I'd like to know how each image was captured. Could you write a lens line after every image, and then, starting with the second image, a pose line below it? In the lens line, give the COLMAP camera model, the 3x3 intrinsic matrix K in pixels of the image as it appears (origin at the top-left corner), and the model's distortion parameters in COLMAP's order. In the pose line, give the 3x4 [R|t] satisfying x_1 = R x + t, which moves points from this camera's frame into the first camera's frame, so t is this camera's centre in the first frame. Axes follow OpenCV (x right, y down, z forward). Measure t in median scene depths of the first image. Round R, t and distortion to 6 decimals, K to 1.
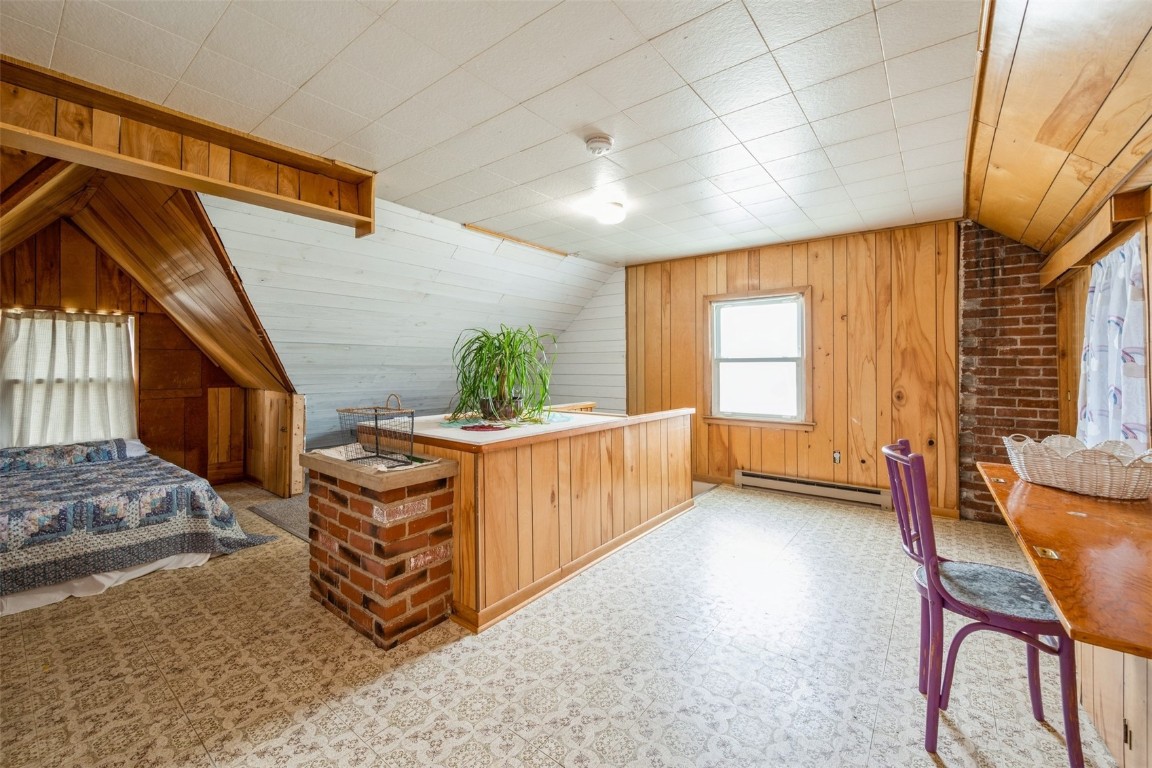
lens RADIAL K [[466.1, 0, 579.7], [0, 466.1, 364.5], [0, 0, 1]] dist [0.000587, 0.000034]
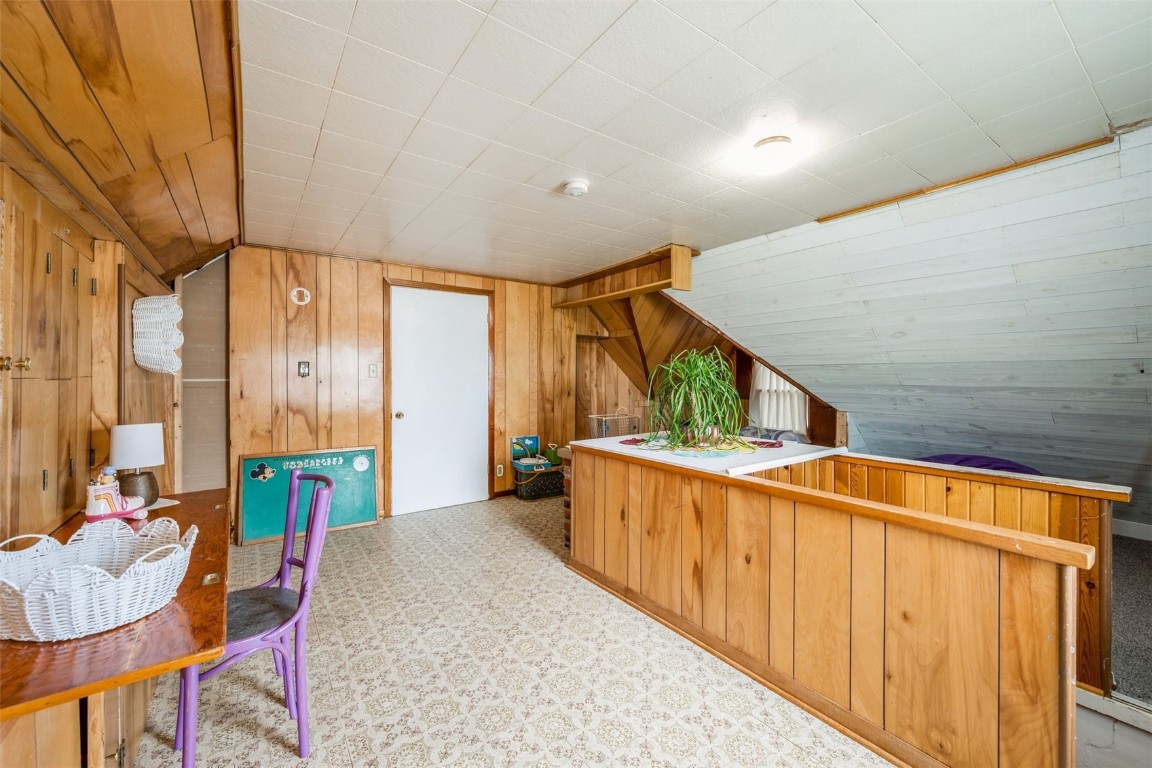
lens RADIAL K [[459.2, 0, 577.4], [0, 459.2, 380.4], [0, 0, 1]] dist [-0.001040, 0.000012]
pose [[-0.293005, 0.010227, -0.956056, 0.915546], [0.006327, 0.999942, 0.008757, -0.031575], [0.956090, -0.003483, -0.293053, 1.134824]]
